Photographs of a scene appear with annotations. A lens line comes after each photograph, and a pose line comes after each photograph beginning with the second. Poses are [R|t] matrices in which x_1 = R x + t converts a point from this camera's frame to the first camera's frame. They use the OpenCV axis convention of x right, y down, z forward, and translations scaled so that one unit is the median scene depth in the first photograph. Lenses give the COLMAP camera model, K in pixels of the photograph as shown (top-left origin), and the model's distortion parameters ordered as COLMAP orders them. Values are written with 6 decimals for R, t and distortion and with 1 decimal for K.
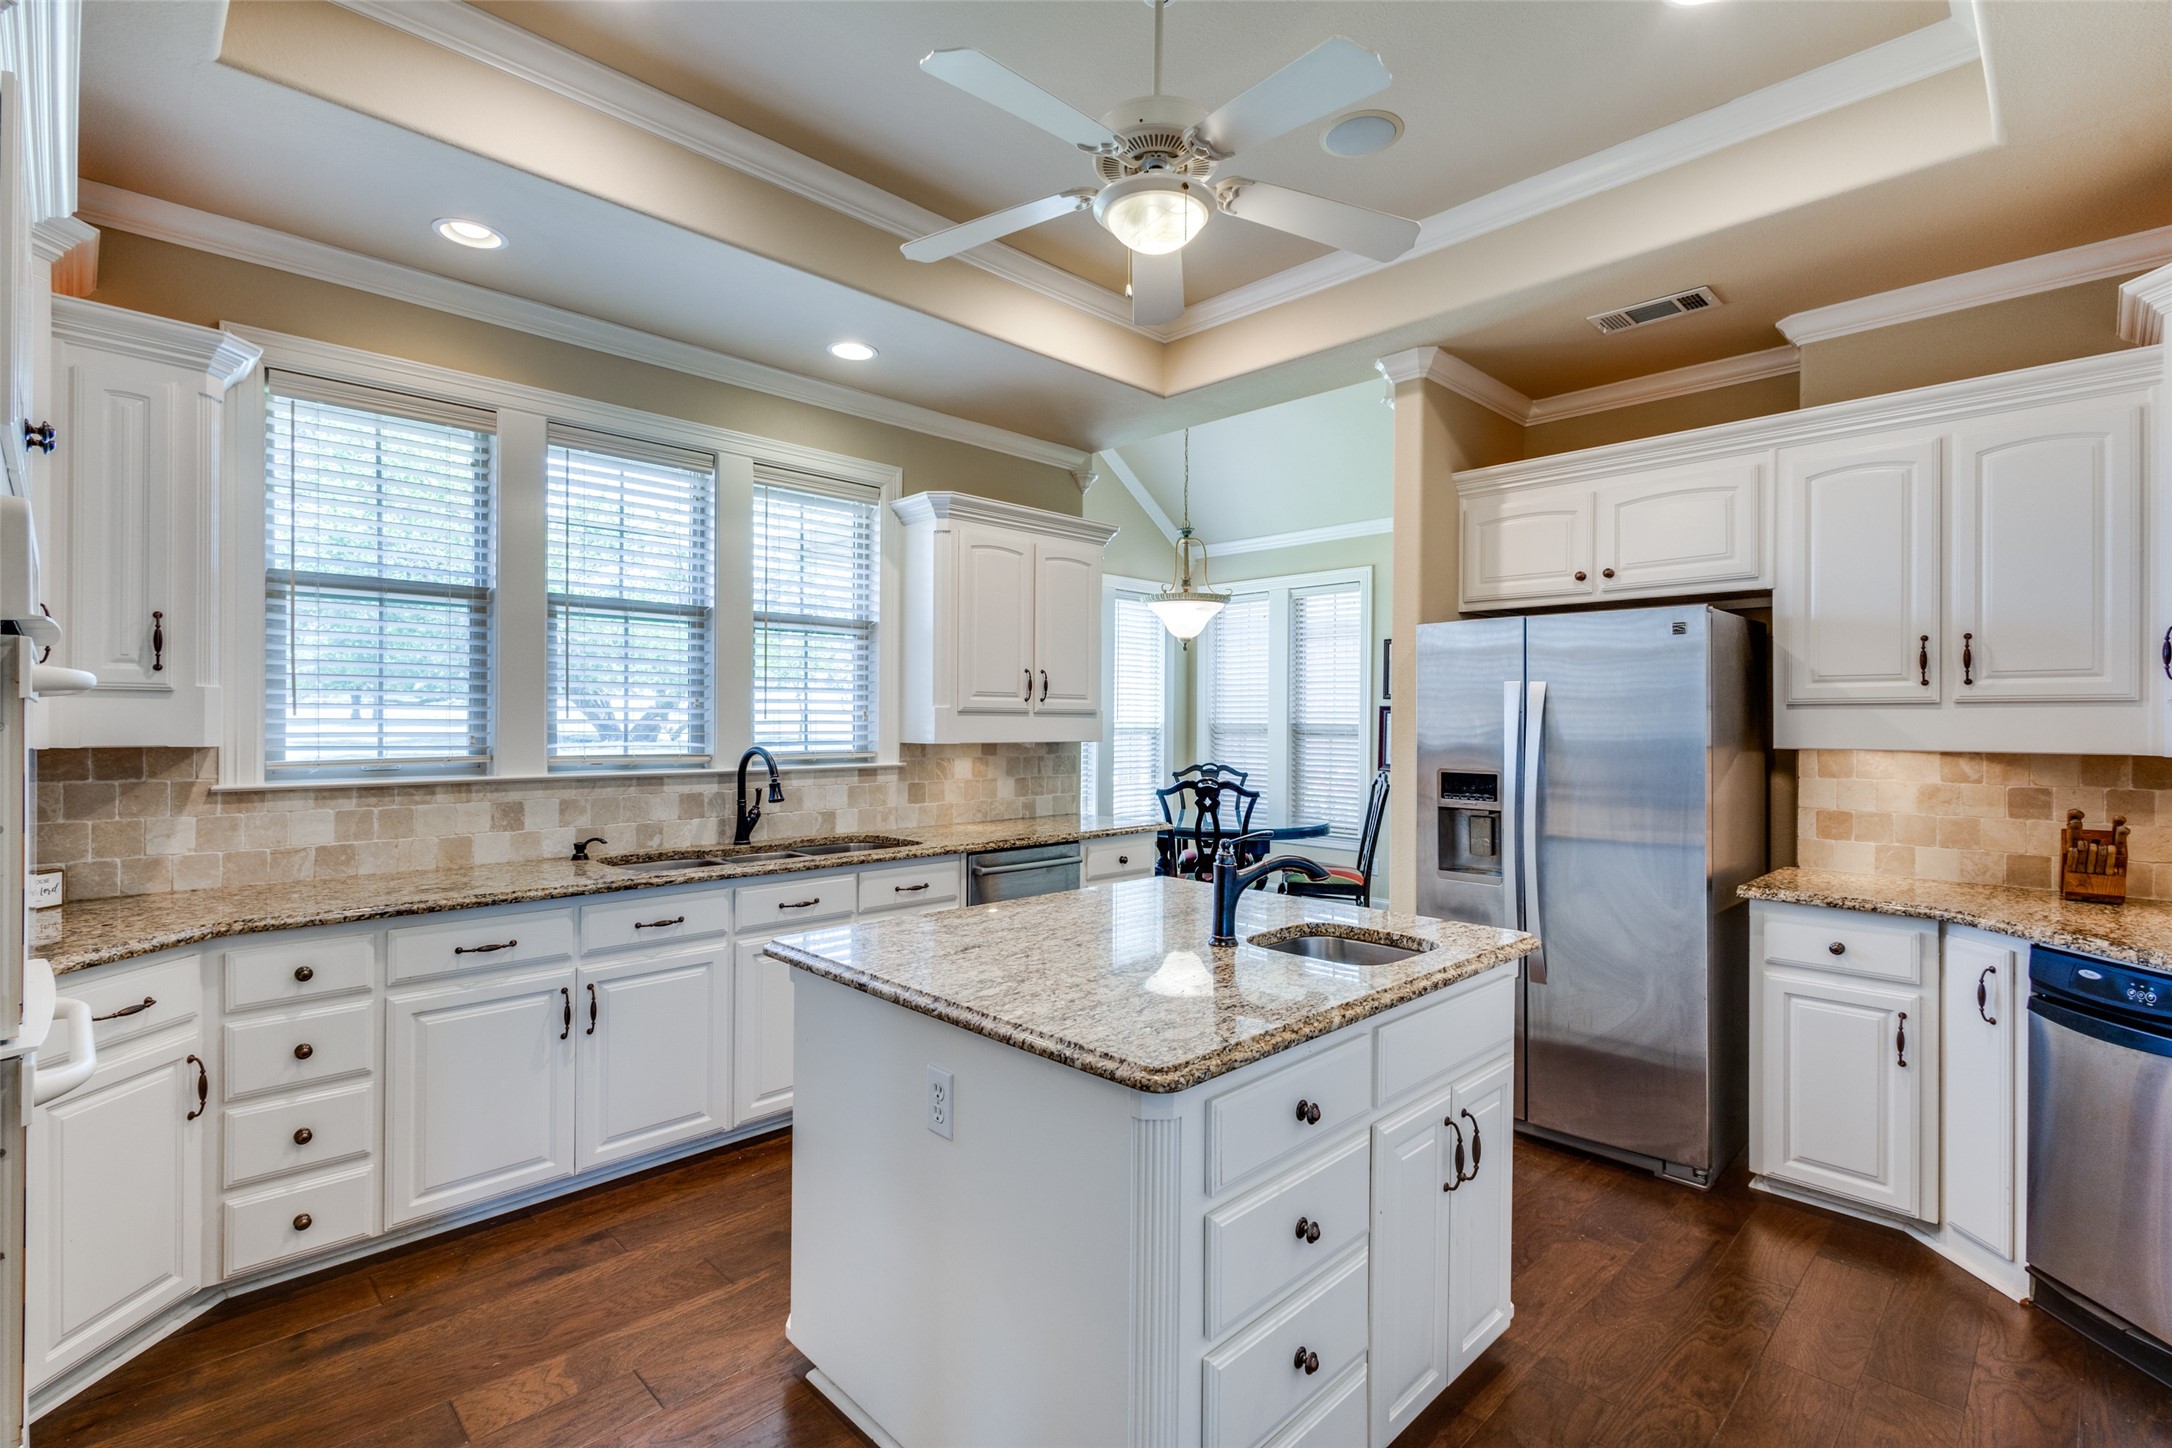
lens RADIAL K [[986.8, 0, 1086.0], [0, 986.8, 724.0], [0, 0, 1]] dist [0.013973, -0.013977]
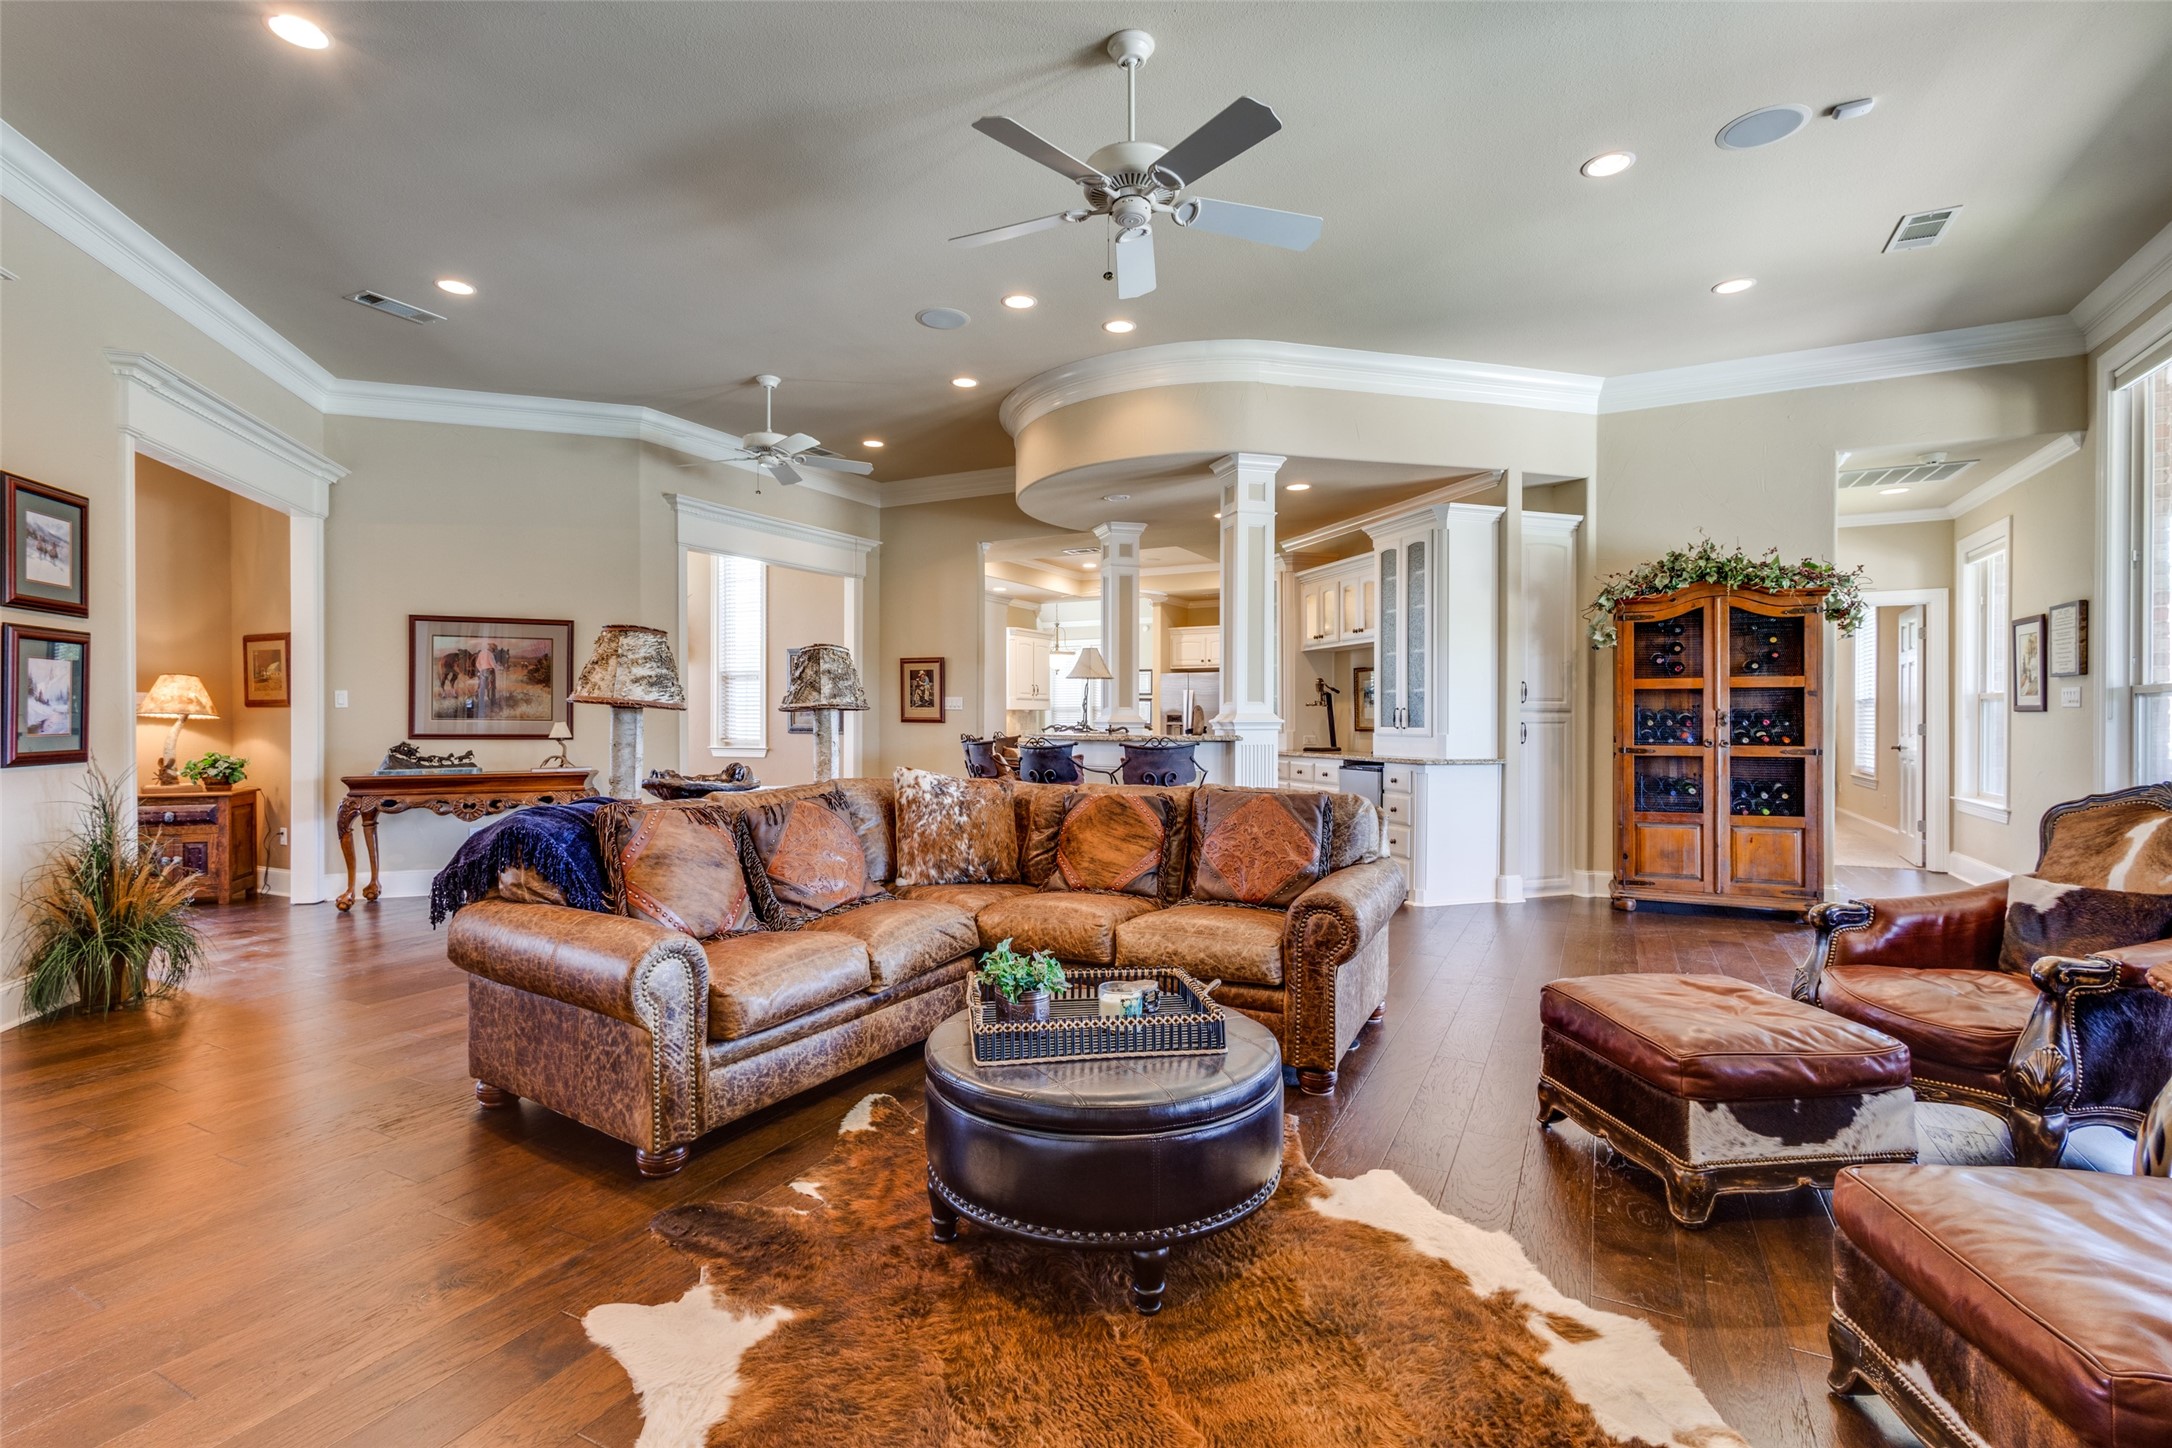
lens RADIAL K [[986.8, 0, 1086.0], [0, 986.8, 724.0], [0, 0, 1]] dist [0.013973, -0.013977]
pose [[0.954873, -0.005649, 0.296961, -0.915097], [0.004056, 0.999974, 0.005980, 0.052279], [-0.296987, -0.004506, 0.954871, -2.168339]]
